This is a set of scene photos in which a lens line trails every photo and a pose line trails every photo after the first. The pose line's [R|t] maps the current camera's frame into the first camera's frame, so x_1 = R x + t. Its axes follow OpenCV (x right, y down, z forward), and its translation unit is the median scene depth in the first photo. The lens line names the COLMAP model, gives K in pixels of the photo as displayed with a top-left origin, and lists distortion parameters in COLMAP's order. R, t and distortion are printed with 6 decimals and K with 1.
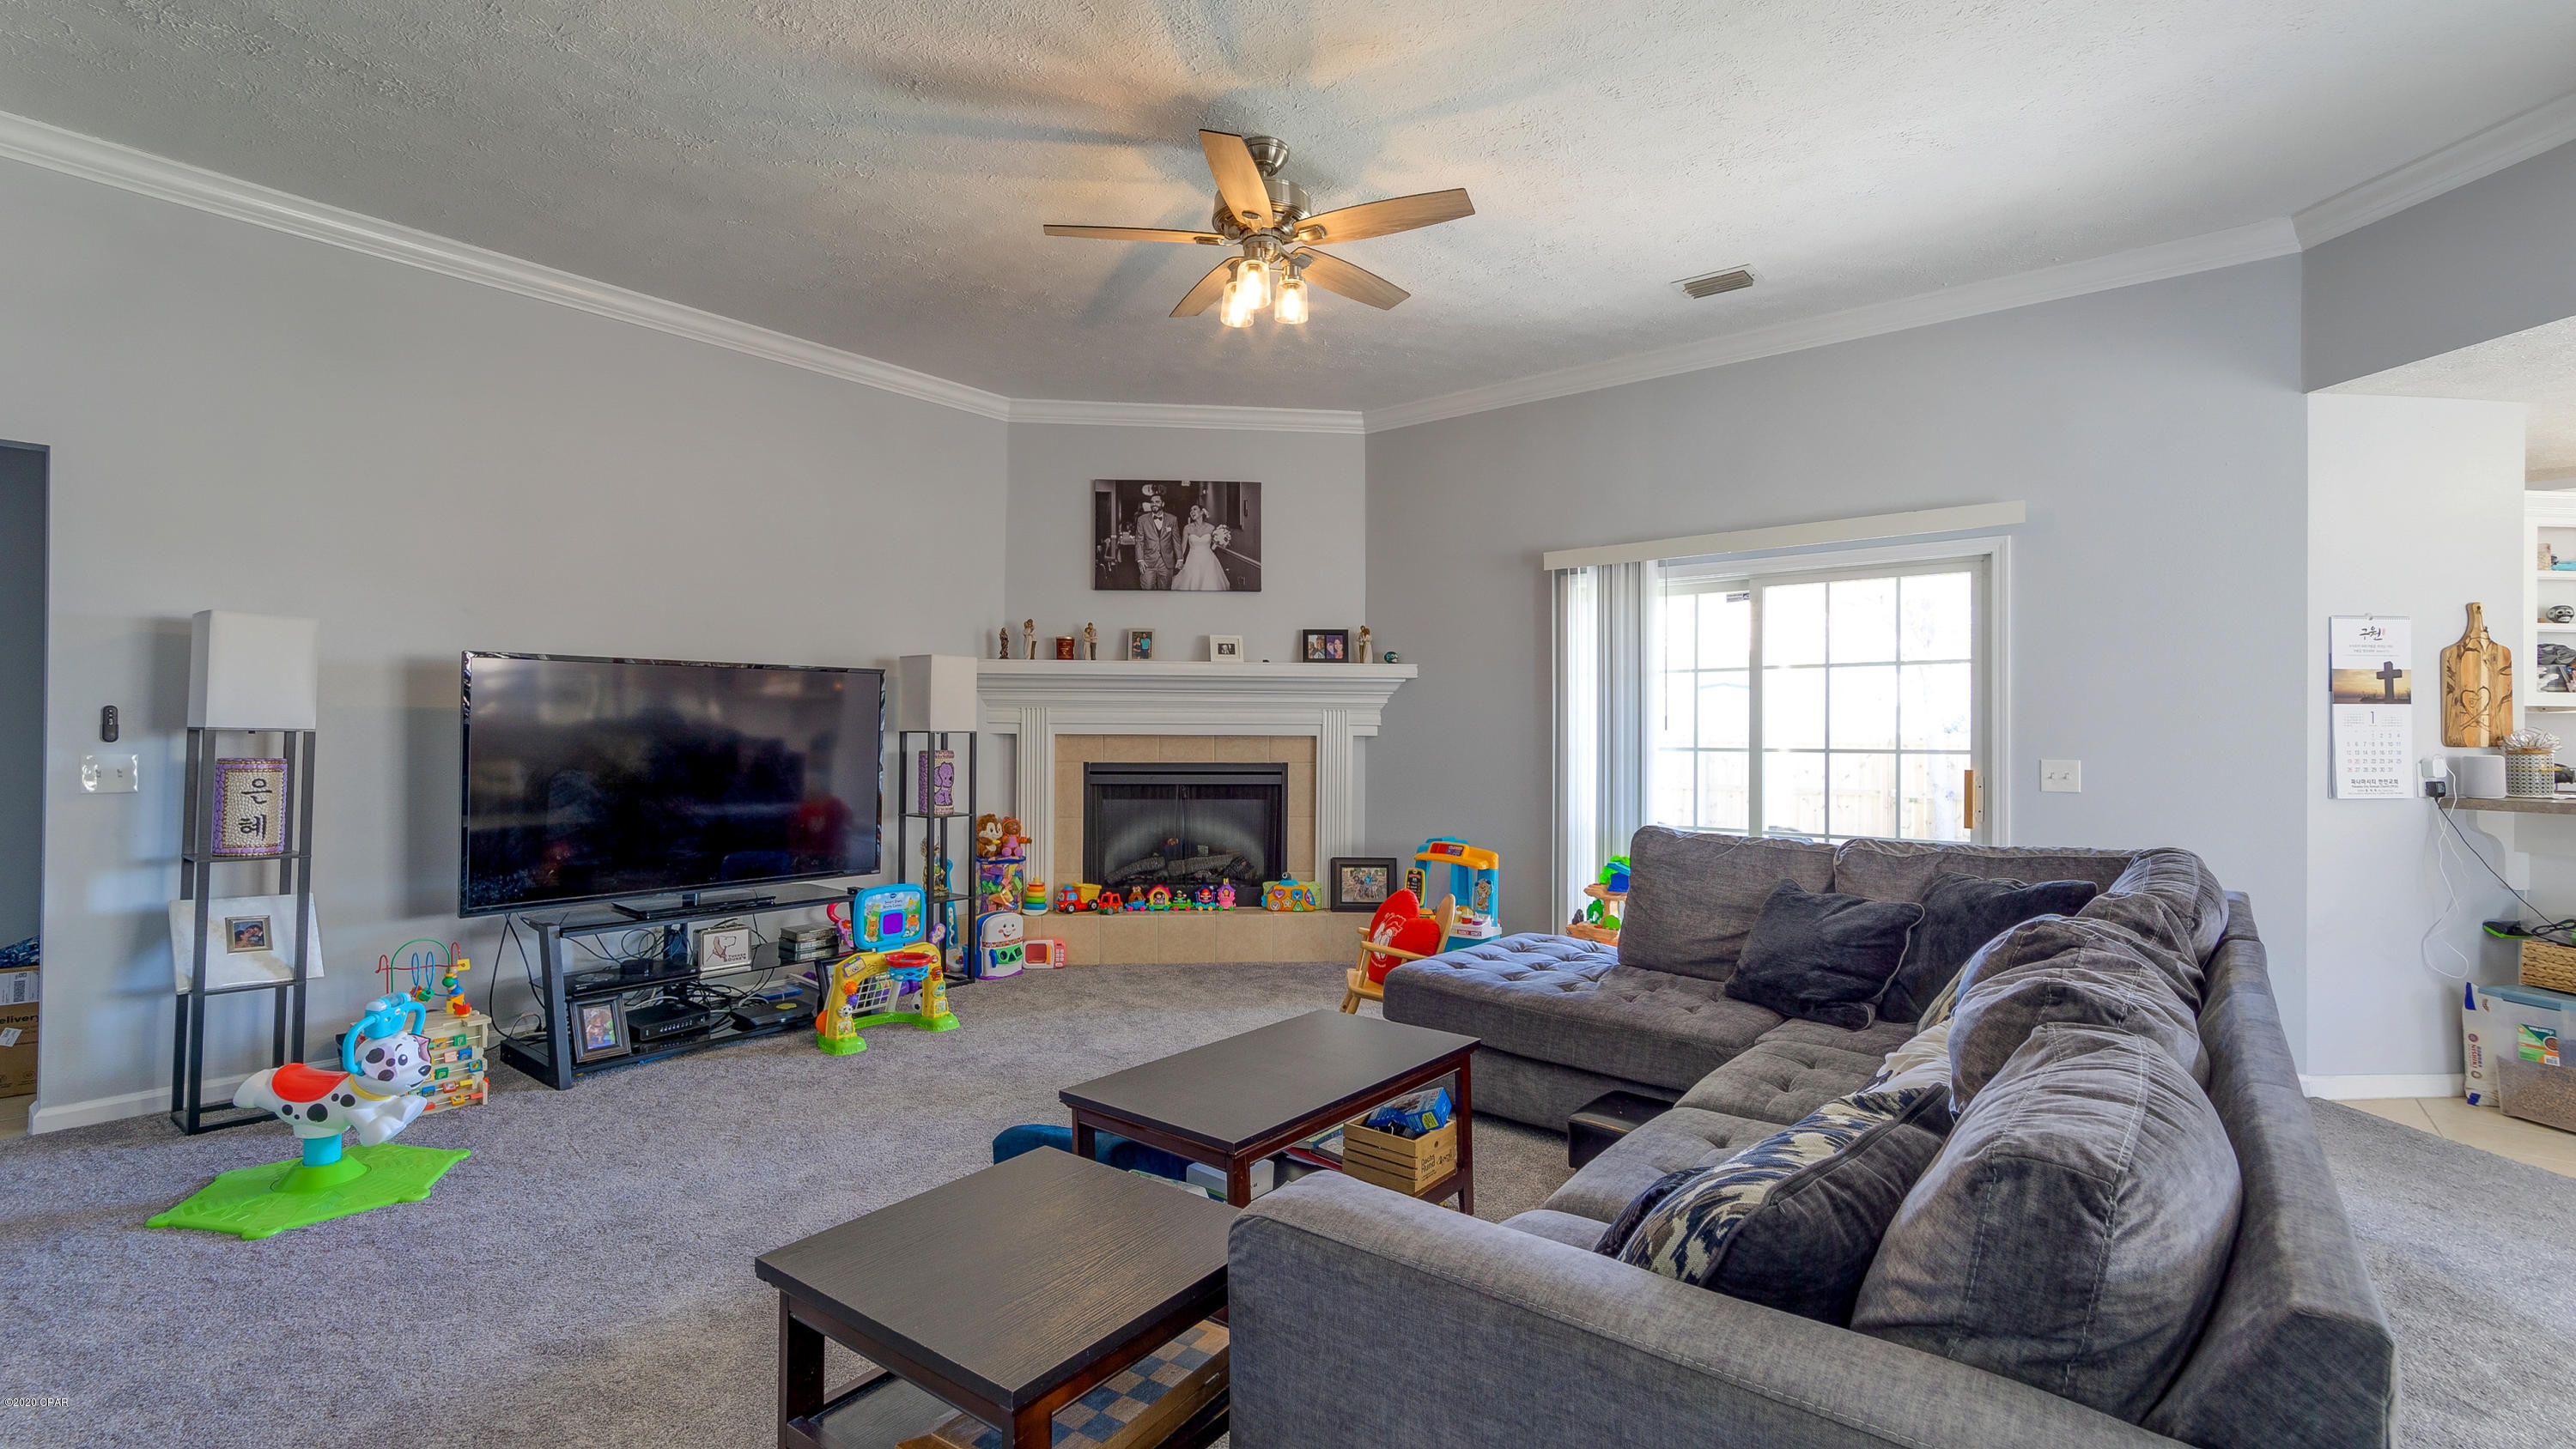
lens RADIAL K [[1131.2, 0, 1288.0], [0, 1131.2, 724.5], [0, 0, 1]] dist [0.000588, 0.000122]
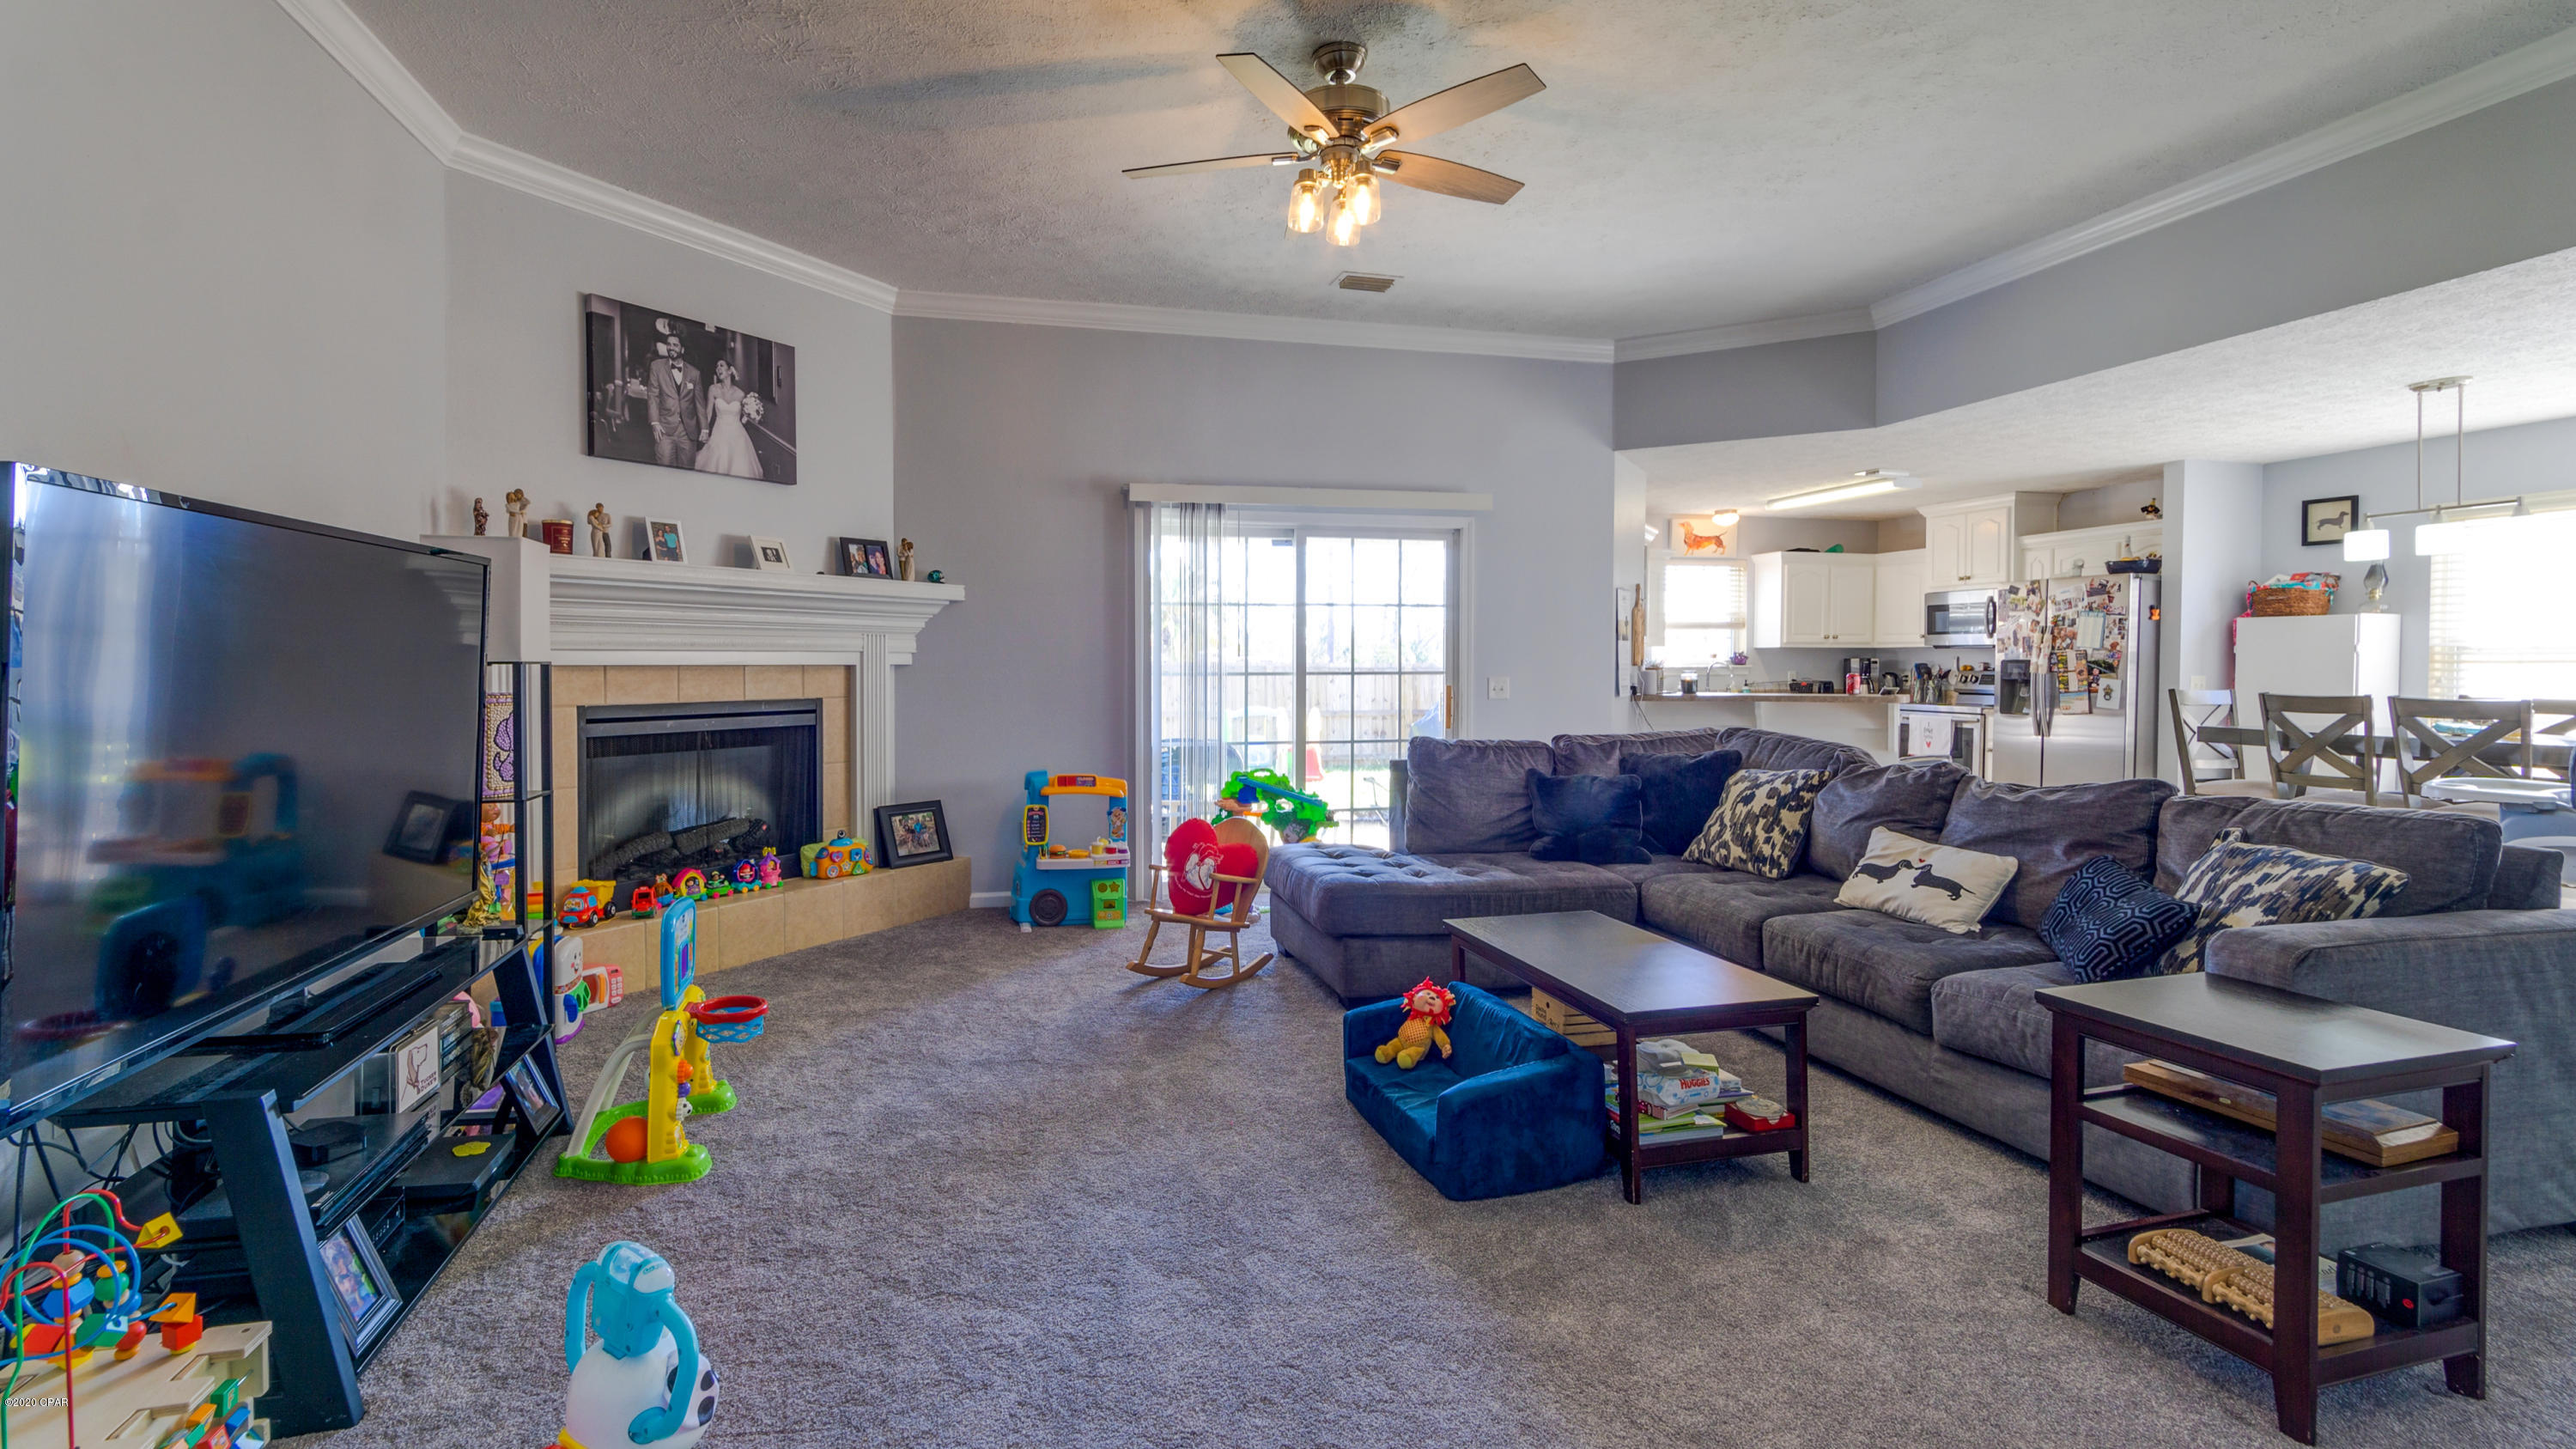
lens RADIAL K [[1147.5, 0, 1216.6], [0, 1147.5, 691.5], [0, 0, 1]] dist [-0.002668, 0.000188]
pose [[0.615162, -0.026008, 0.787971, -0.488644], [-0.002011, 0.999401, 0.034556, -0.000309], [-0.788398, -0.022842, 0.614741, 0.266507]]
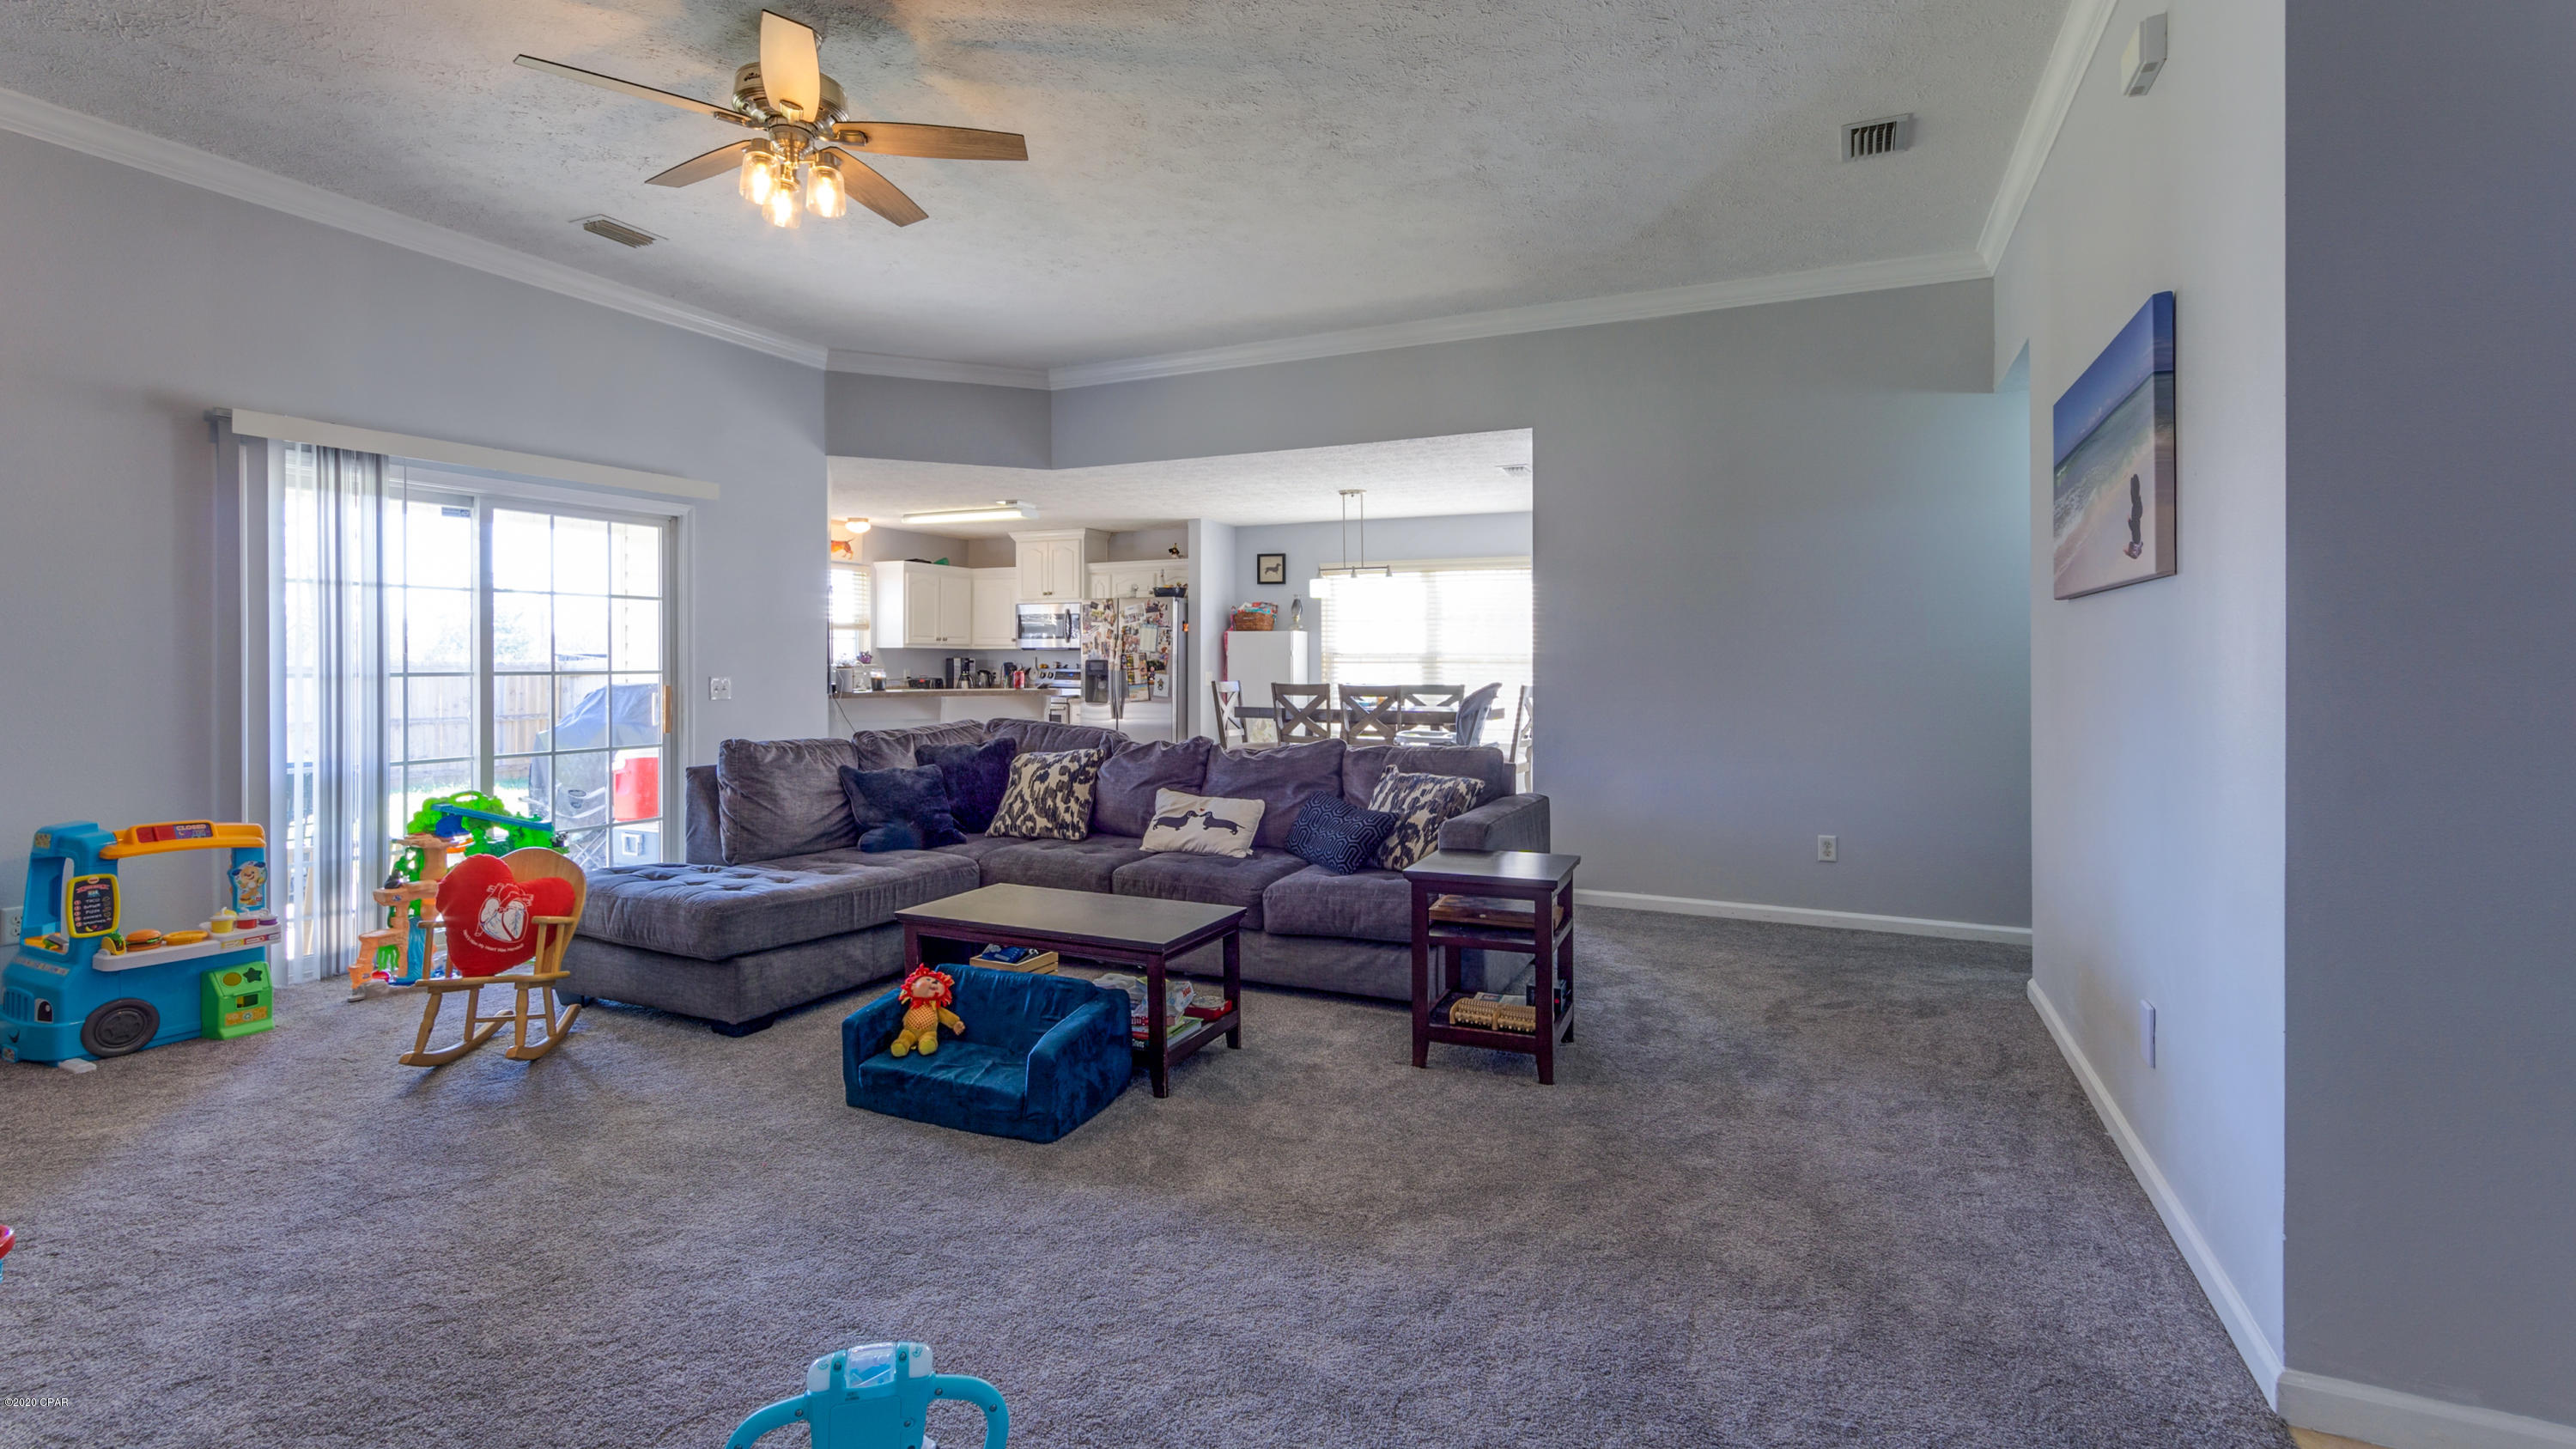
lens RADIAL K [[1143.0, 0, 1286.5], [0, 1143.0, 666.0], [0, 0, 1]] dist [-0.000912, 0.000321]
pose [[-0.232157, -0.009958, 0.972627, -0.579753], [-0.011807, 0.999903, 0.007419, 0.000257], [-0.972607, -0.009762, -0.232252, 0.456257]]
